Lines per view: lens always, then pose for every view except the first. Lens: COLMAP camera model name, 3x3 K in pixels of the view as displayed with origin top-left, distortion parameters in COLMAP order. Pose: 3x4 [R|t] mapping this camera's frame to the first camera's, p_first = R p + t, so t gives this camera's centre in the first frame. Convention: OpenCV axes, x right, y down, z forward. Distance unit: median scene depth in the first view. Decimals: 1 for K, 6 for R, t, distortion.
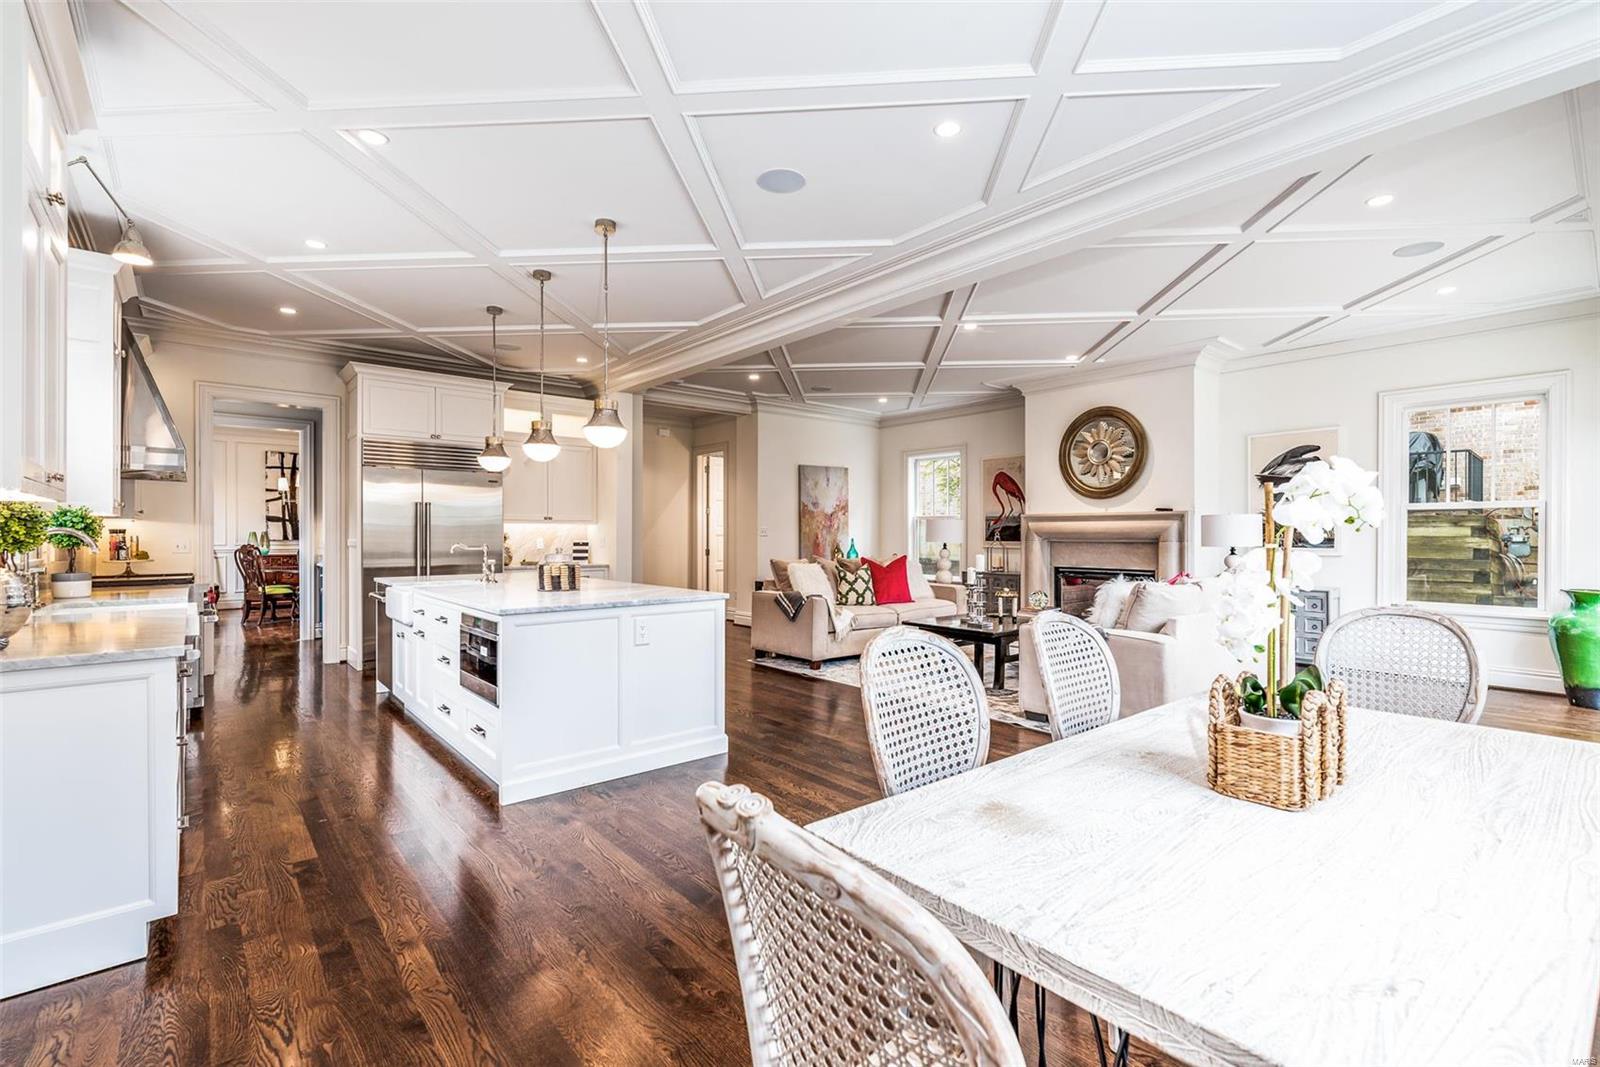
lens RADIAL K [[700.8, 0, 800.0], [0, 700.8, 533.5], [0, 0, 1]] dist [0.002059, 0.000292]
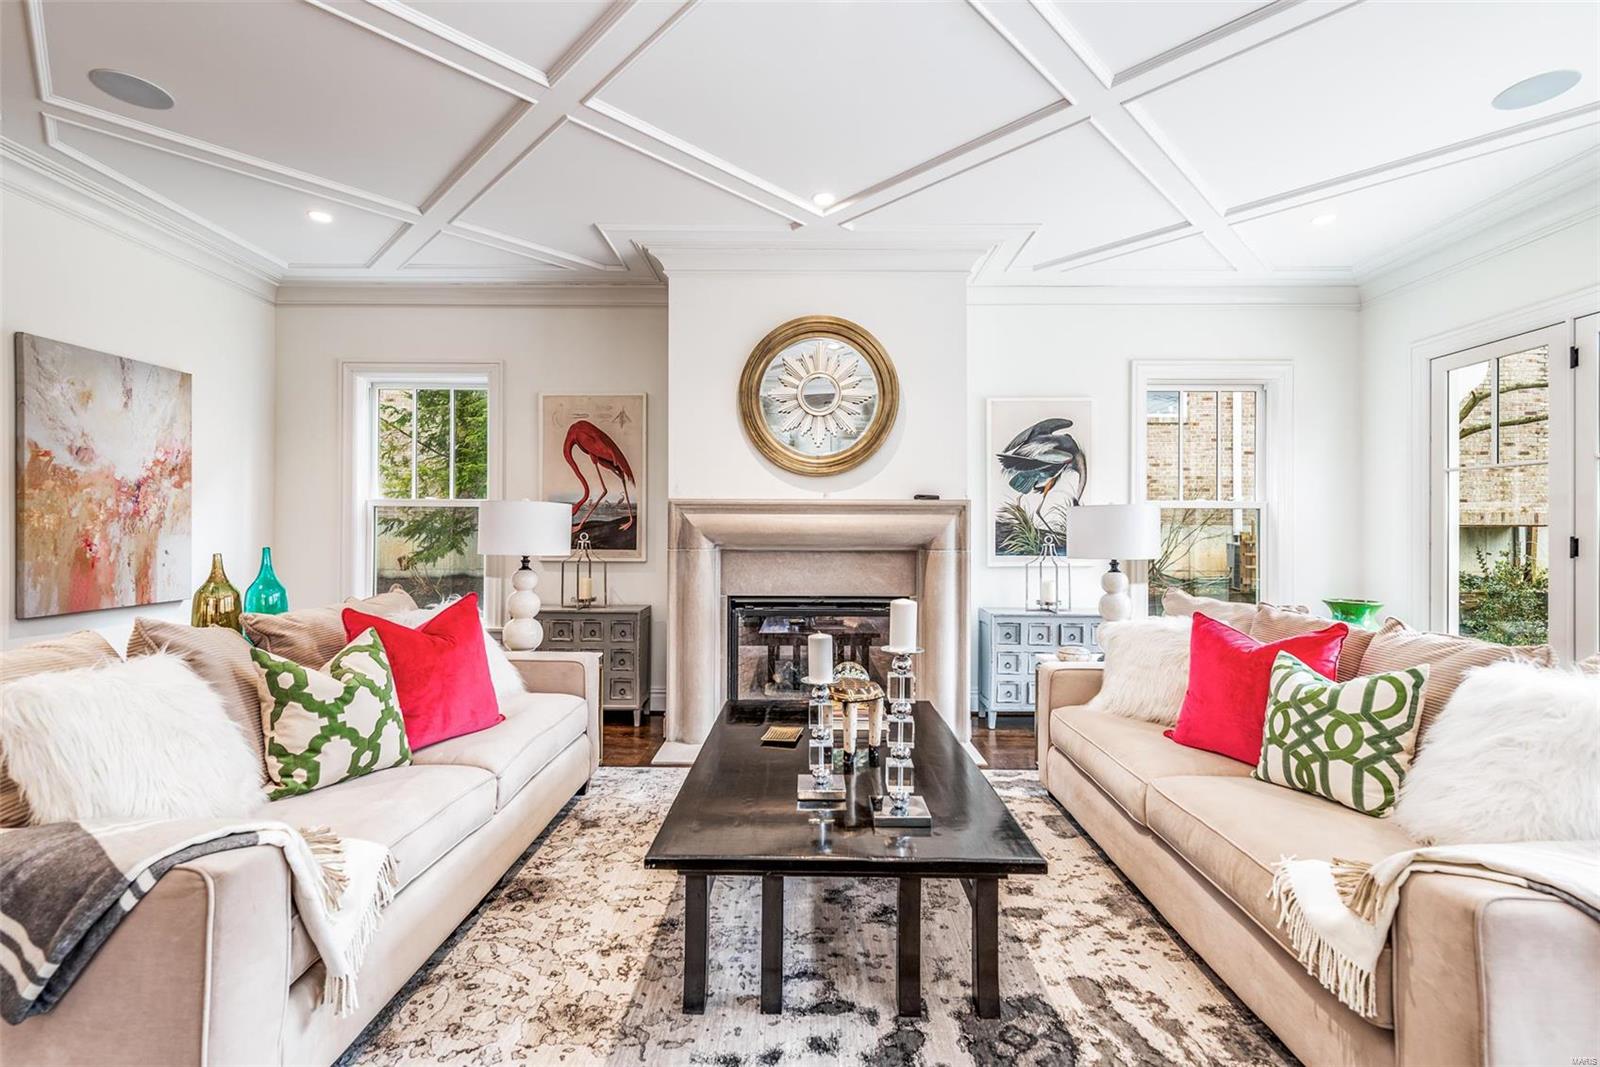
lens RADIAL K [[700.8, 0, 800.0], [0, 700.8, 533.5], [0, 0, 1]] dist [0.002059, 0.000292]
pose [[0.647709, 0.005650, 0.761867, -0.019958], [-0.004372, 0.999984, -0.003699, 0.000283], [-0.761876, -0.000935, 0.647723, 0.658420]]
